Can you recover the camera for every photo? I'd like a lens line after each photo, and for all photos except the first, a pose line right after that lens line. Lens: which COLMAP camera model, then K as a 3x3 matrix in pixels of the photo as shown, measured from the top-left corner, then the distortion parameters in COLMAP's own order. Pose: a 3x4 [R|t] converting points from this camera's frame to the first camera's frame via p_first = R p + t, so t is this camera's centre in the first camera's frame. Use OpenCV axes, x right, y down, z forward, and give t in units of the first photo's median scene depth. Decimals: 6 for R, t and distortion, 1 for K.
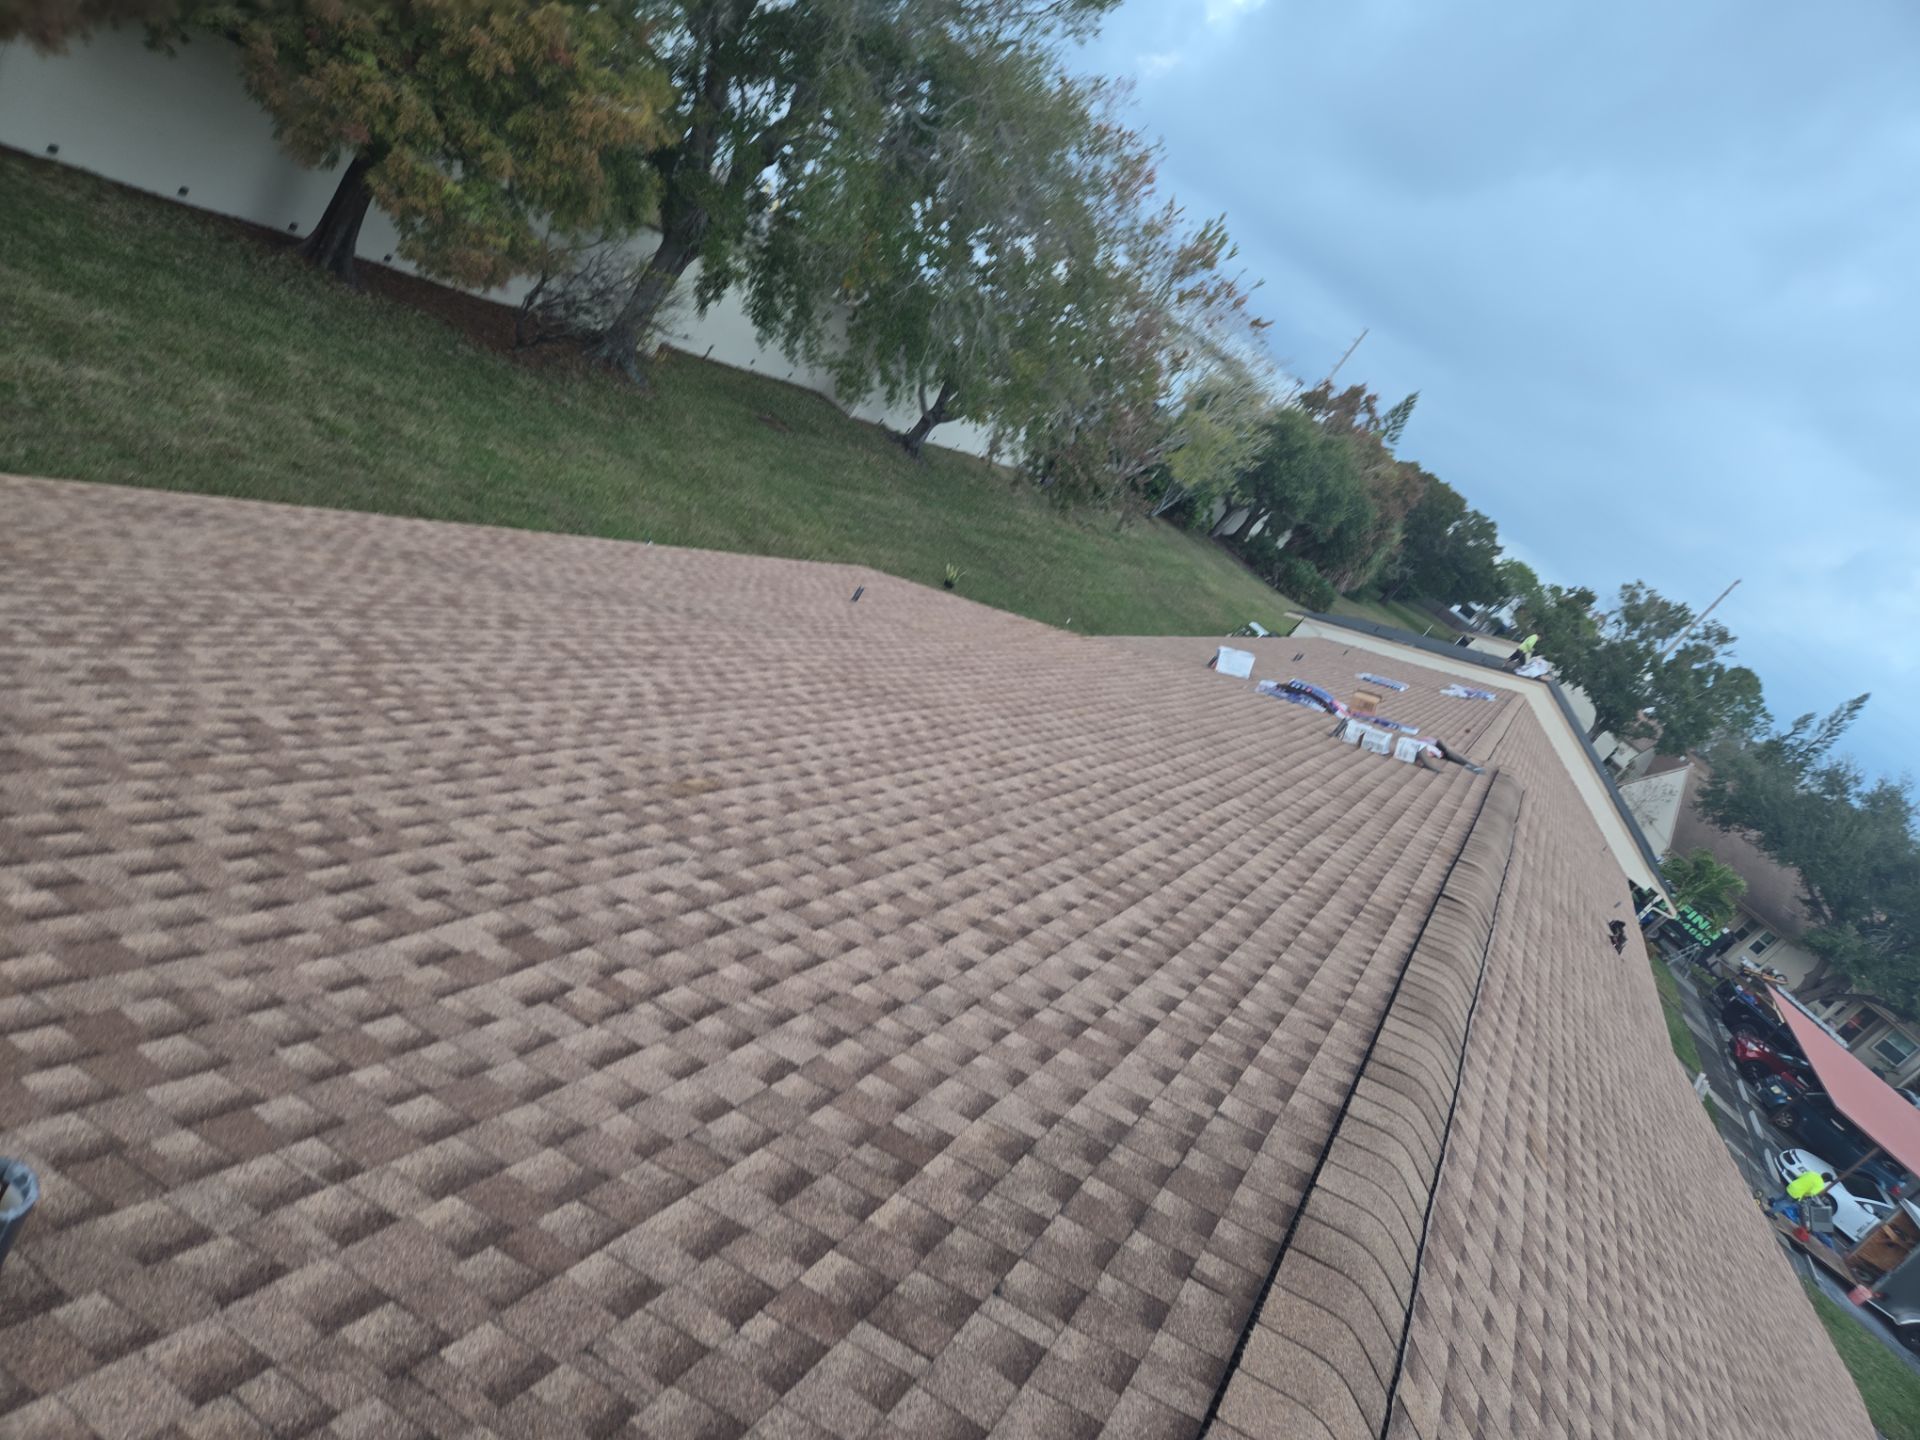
lens RADIAL K [[1282.6, 0, 946.4], [0, 1282.6, 725.4], [0, 0, 1]] dist [0.085953, -0.079474]
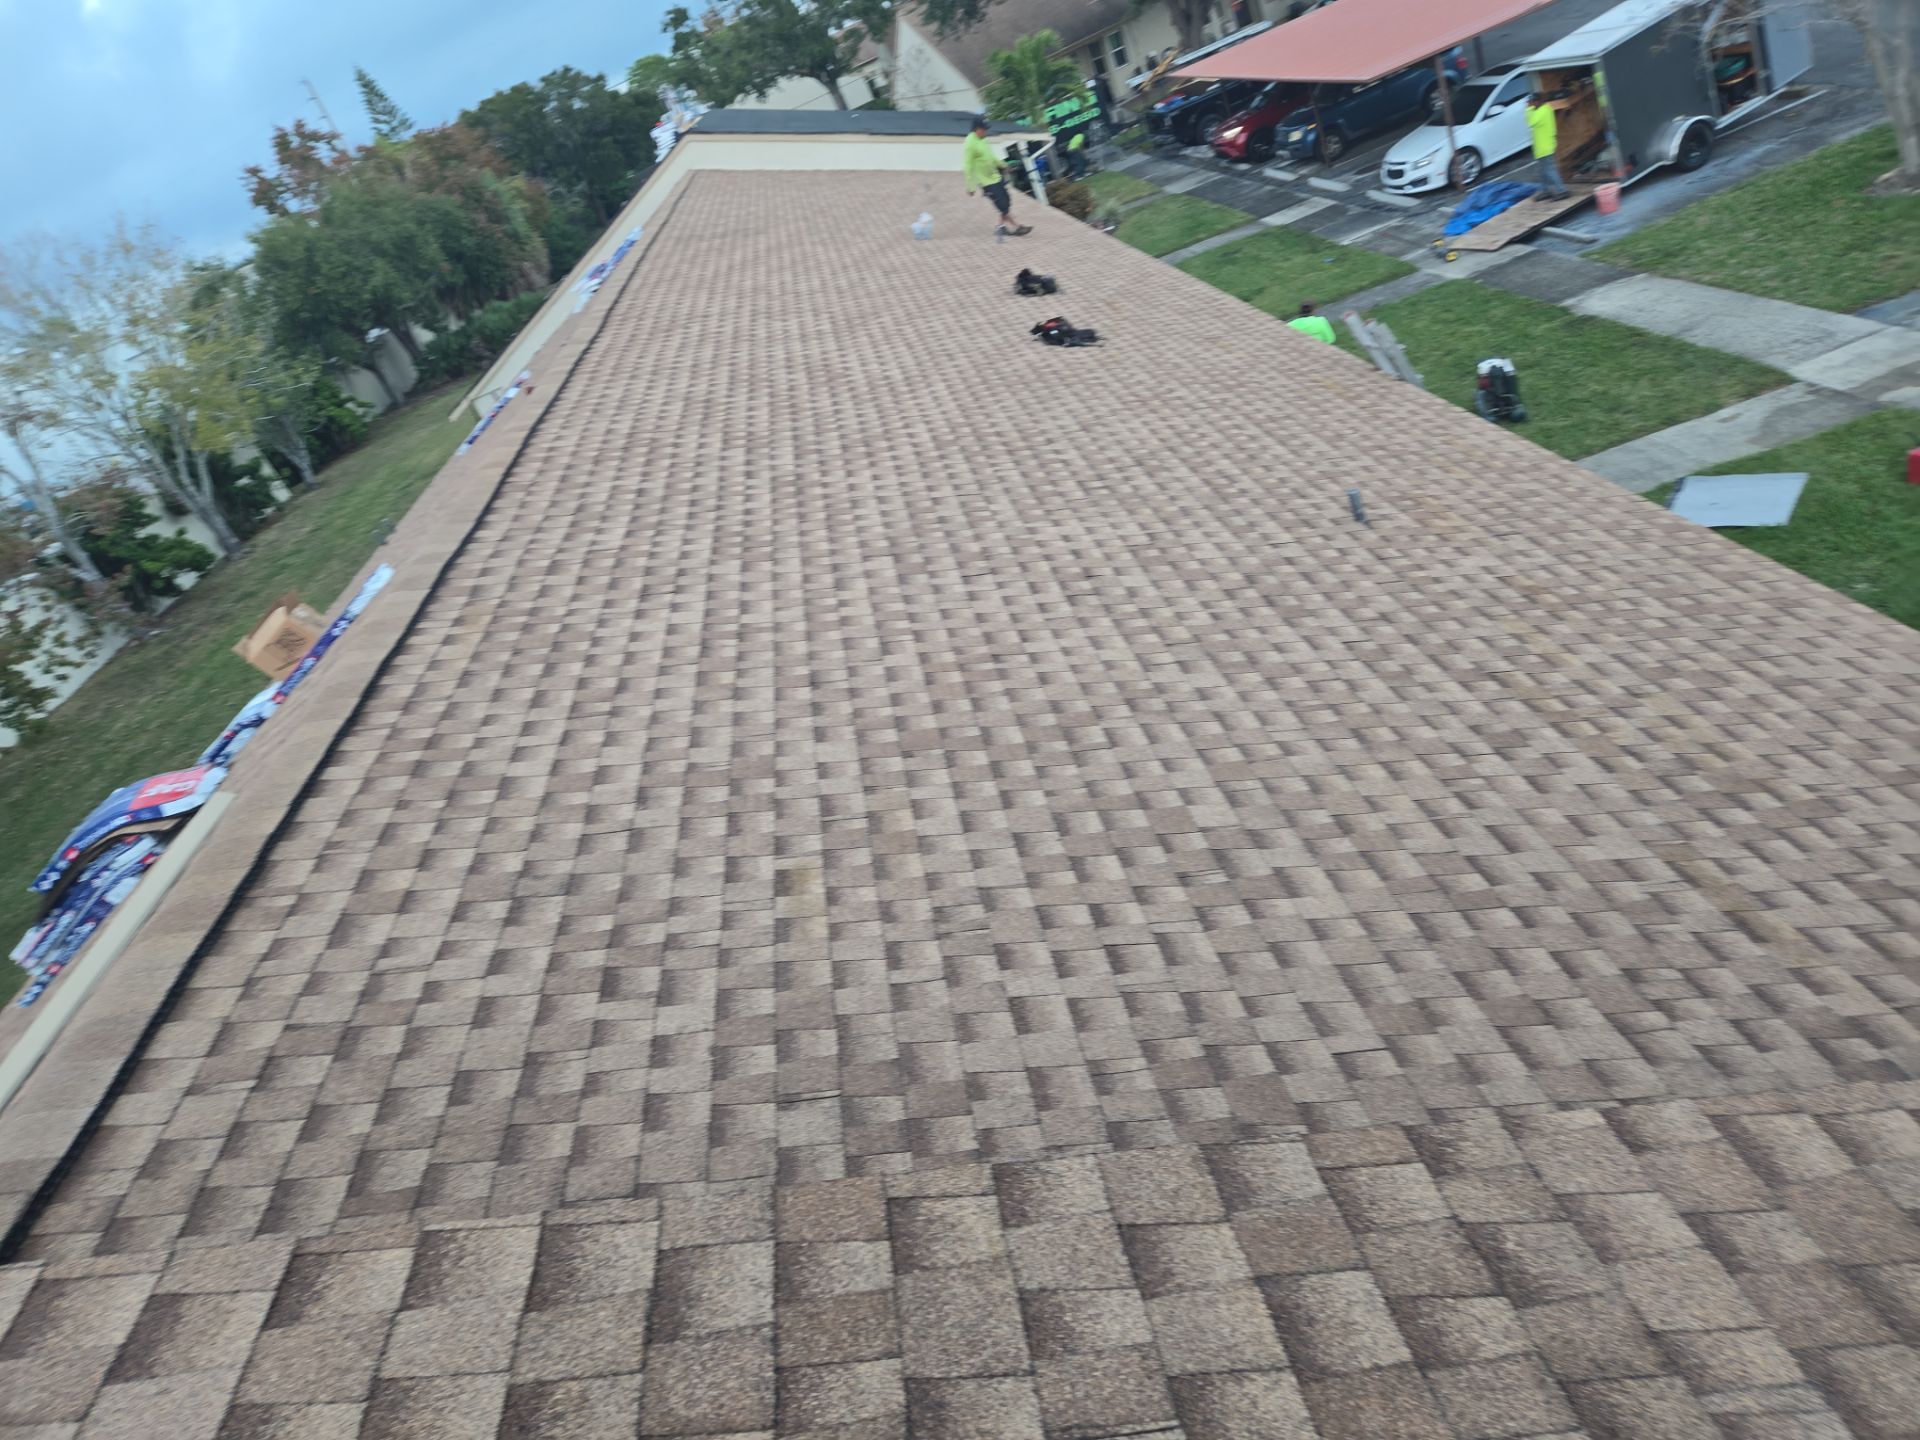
lens RADIAL K [[1291.7, 0, 954.0], [0, 1291.7, 759.1], [0, 0, 1]] dist [0.080901, -0.074771]
pose [[0.378321, -0.924148, 0.053137, 0.187881], [0.887831, 0.378502, 0.261711, 0.038971], [-0.261972, -0.051834, 0.963682, 0.307332]]
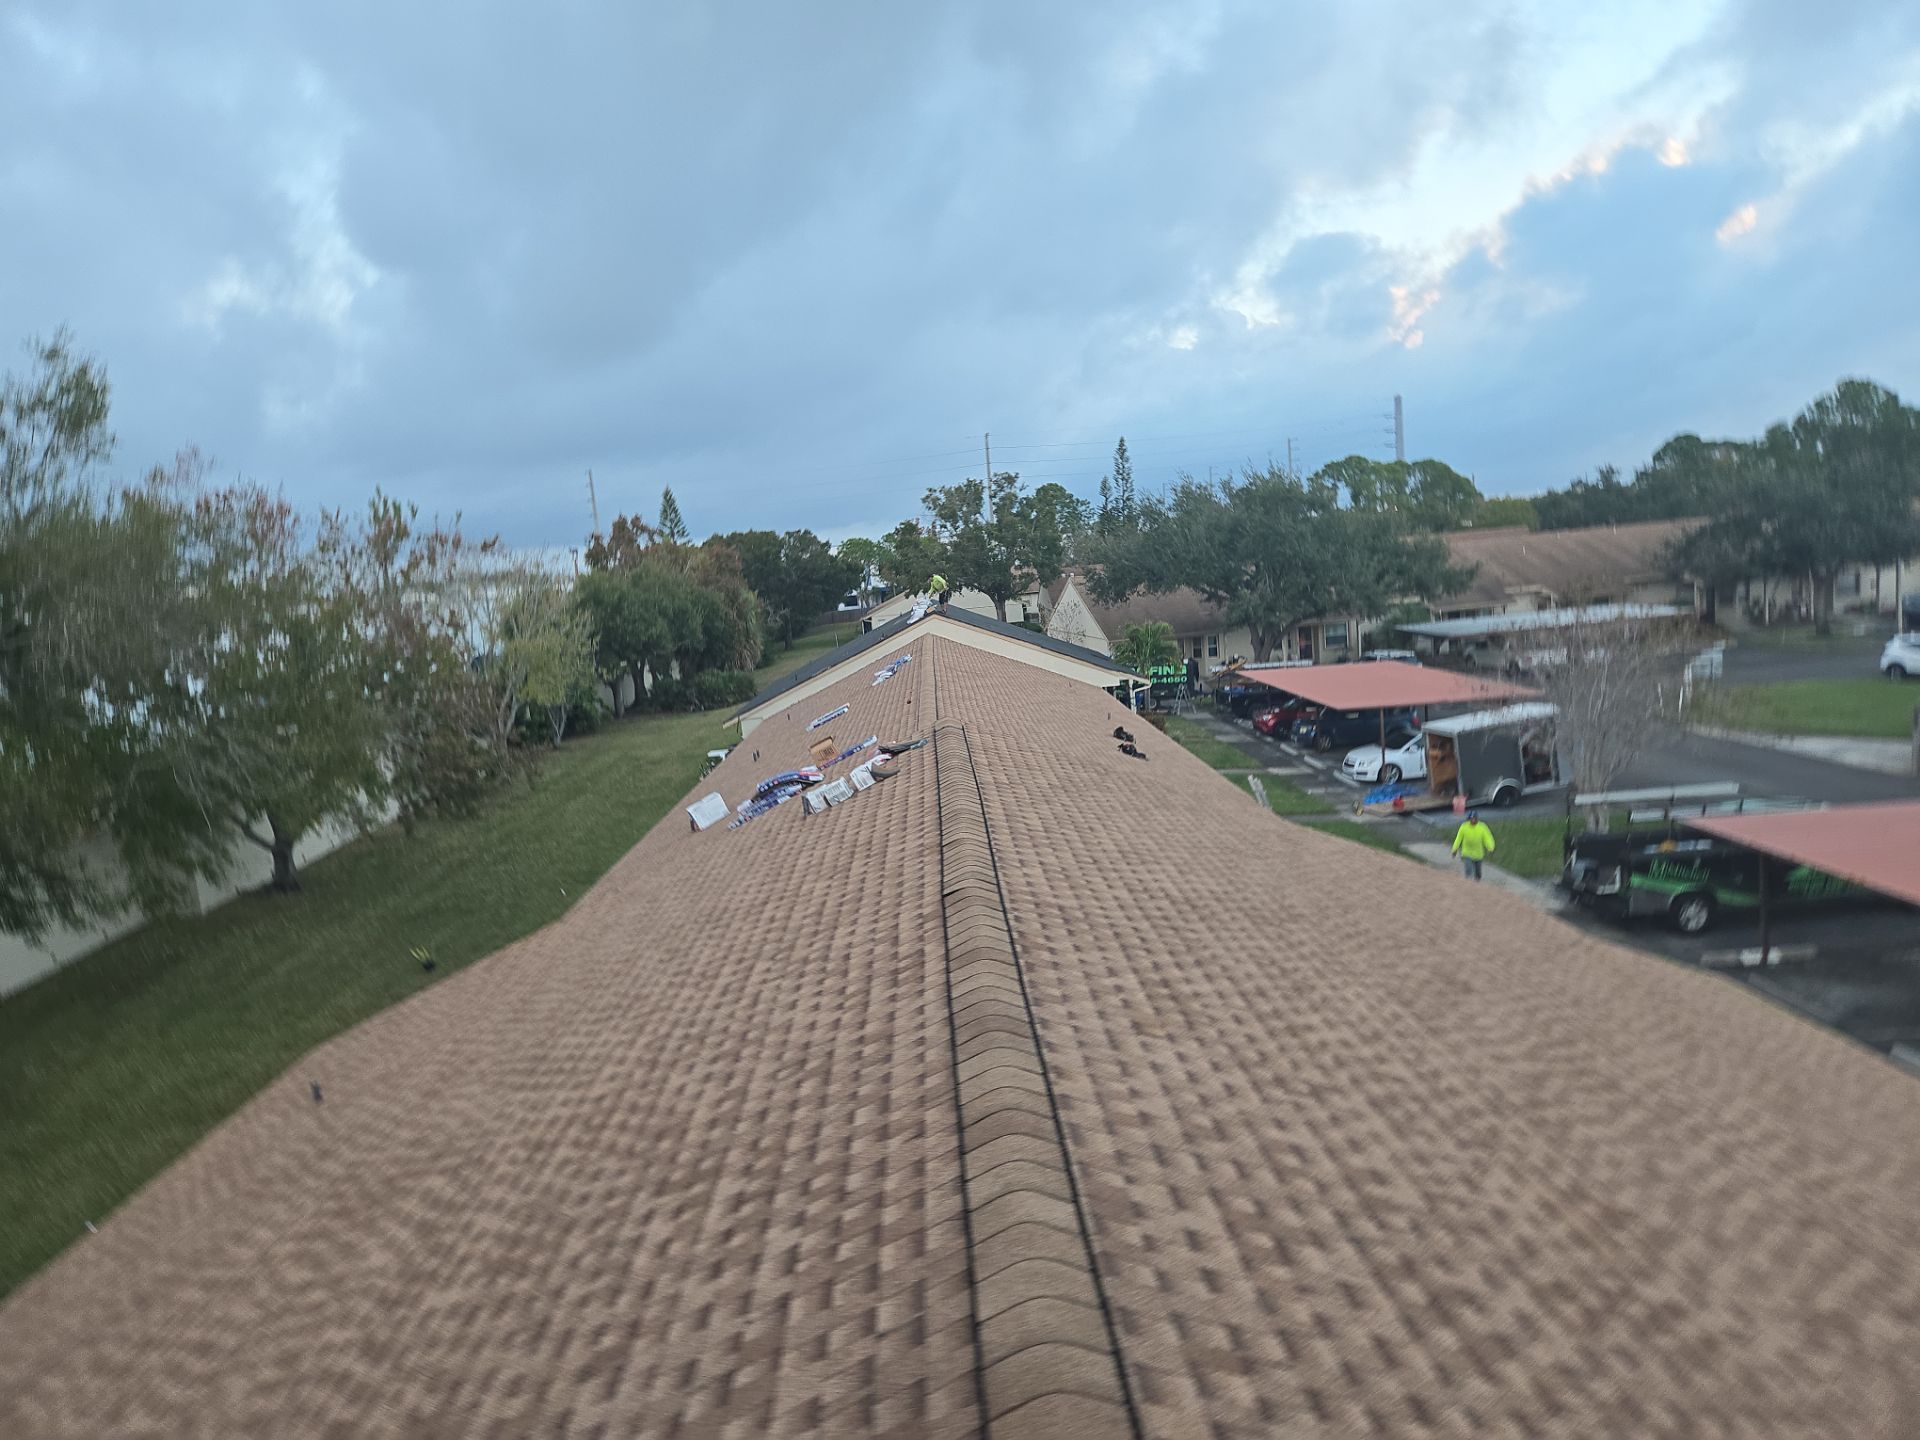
lens RADIAL K [[1284.6, 0, 960.1], [0, 1284.6, 730.5], [0, 0, 1]] dist [0.092920, -0.082211]
pose [[0.638626, -0.681526, 0.357324, 0.019142], [0.715893, 0.696493, 0.048948, -0.000690], [-0.282232, 0.224546, 0.932697, 0.000146]]
